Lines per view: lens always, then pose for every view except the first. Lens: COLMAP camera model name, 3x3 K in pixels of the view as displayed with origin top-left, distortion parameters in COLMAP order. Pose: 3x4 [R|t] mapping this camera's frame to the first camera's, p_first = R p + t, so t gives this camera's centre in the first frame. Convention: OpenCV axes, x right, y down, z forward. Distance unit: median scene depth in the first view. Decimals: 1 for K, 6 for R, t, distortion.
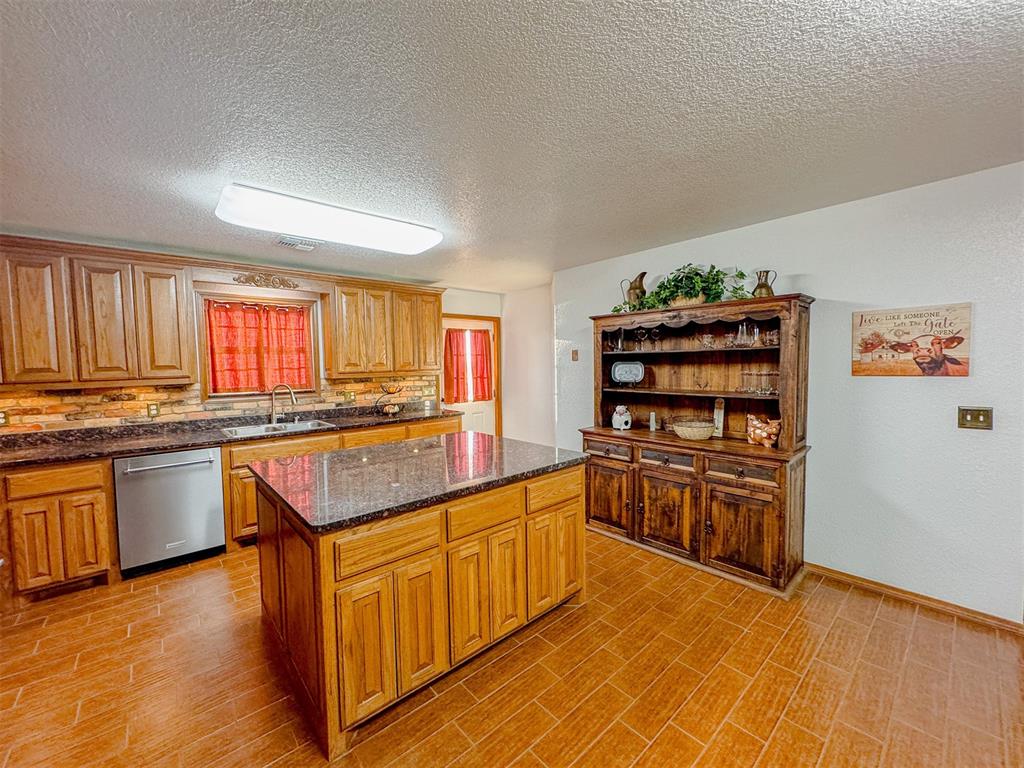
lens RADIAL K [[409.1, 0, 504.1], [0, 409.1, 384.6], [0, 0, 1]] dist [-0.001919, 0.000420]
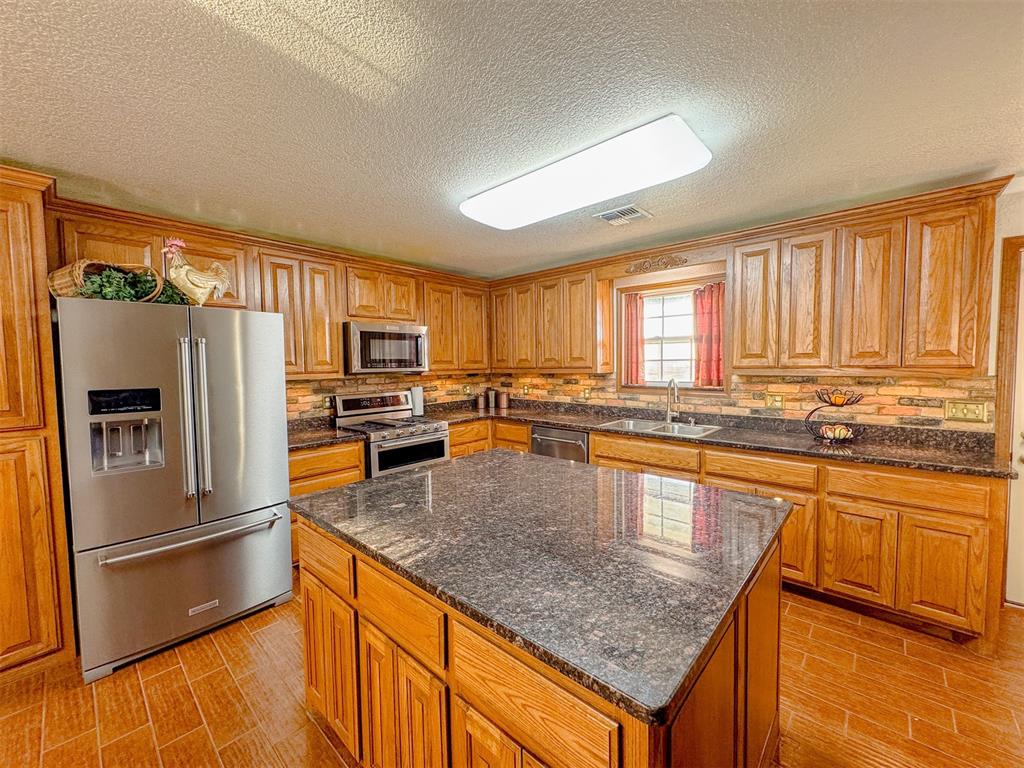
lens RADIAL K [[409.1, 0, 513.3], [0, 409.1, 383.5], [0, 0, 1]] dist [-0.001919, 0.000420]
pose [[0.132055, 0.068028, -0.988905, 0.309934], [-0.042239, 0.997122, 0.062952, -0.034429], [0.990342, 0.033457, 0.134549, 0.594379]]
